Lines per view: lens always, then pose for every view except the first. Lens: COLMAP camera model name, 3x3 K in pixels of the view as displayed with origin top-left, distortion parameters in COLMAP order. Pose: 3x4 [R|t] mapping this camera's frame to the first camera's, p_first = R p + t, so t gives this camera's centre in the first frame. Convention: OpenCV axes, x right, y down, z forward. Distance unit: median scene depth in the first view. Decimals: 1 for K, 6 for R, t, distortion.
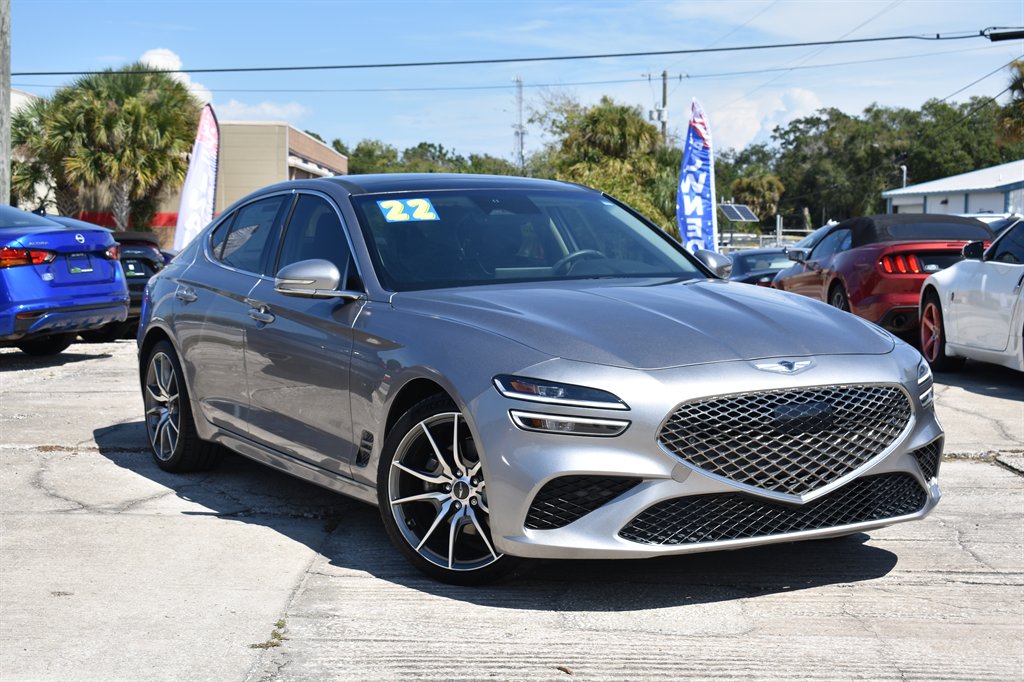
lens RADIAL K [[1651.1, 0, 512.0], [0, 1651.1, 341.0], [0, 0, 1]] dist [-0.014646, 0.043524]
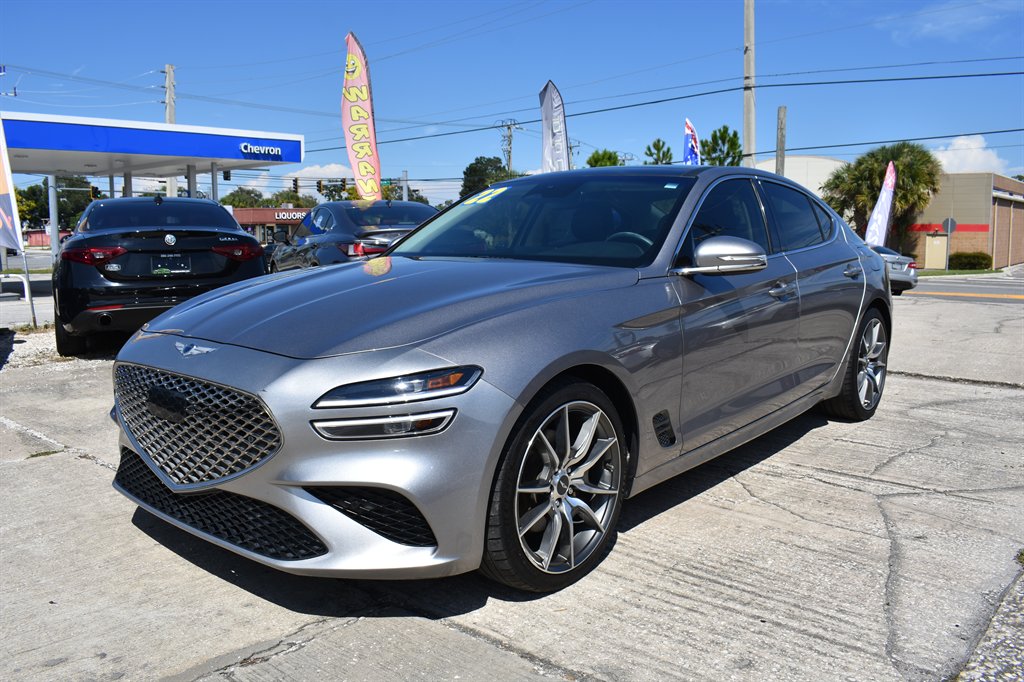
lens RADIAL K [[827.7, 0, 510.5], [0, 827.7, 336.8], [0, 0, 1]] dist [-0.094545, 0.007324]
pose [[0.746754, 0.072475, -0.661140, 0.212241], [-0.035203, 0.996959, 0.069526, -0.000008], [0.664168, -0.028645, 0.747034, 0.155776]]
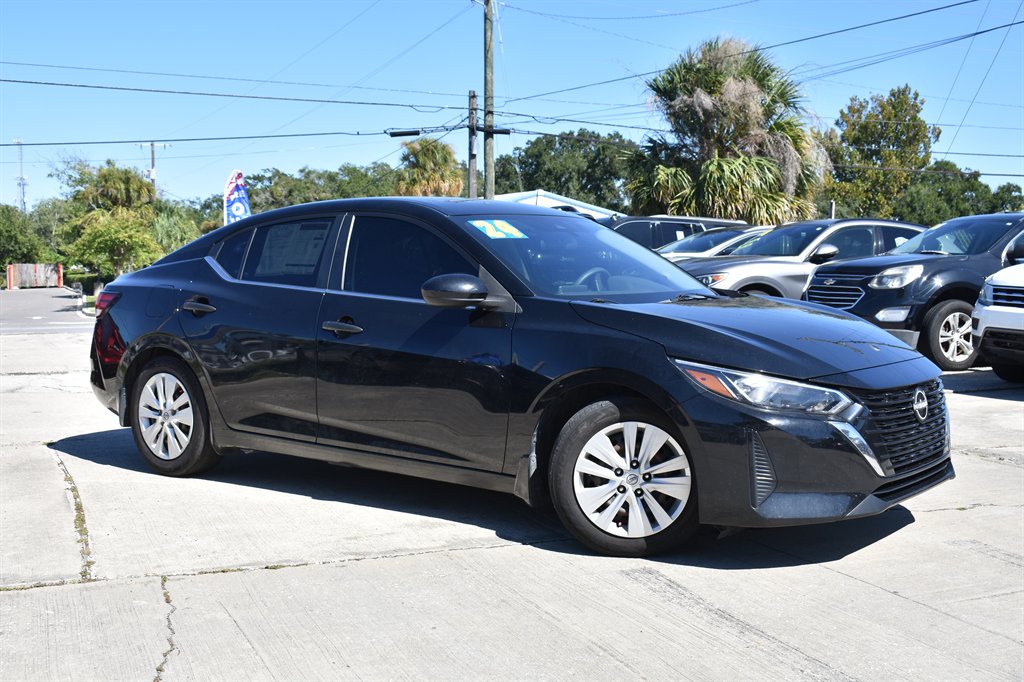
lens RADIAL K [[1252.3, 0, 512.0], [0, 1252.3, 341.0], [0, 0, 1]] dist [-0.053522, -0.015175]
pose [[0.928581, -0.035626, 0.369417, -0.114293], [0.036101, 0.999332, 0.005630, 0.026149], [-0.369371, 0.008108, 0.929247, -0.347194]]
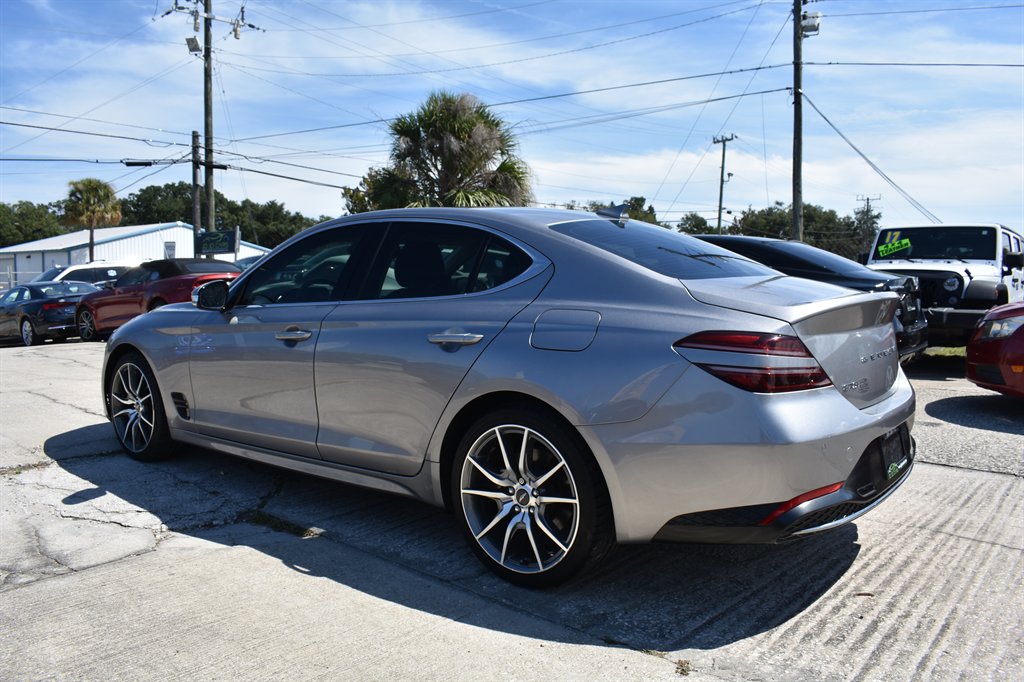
lens RADIAL K [[796.5, 0, 508.8], [0, 796.5, 336.6], [0, 0, 1]] dist [-0.097953, 0.014480]
pose [[0.653851, -0.068783, 0.753490, -0.194649], [0.056422, 0.997519, 0.042098, -0.013937], [-0.754517, 0.014987, 0.656110, 0.267917]]
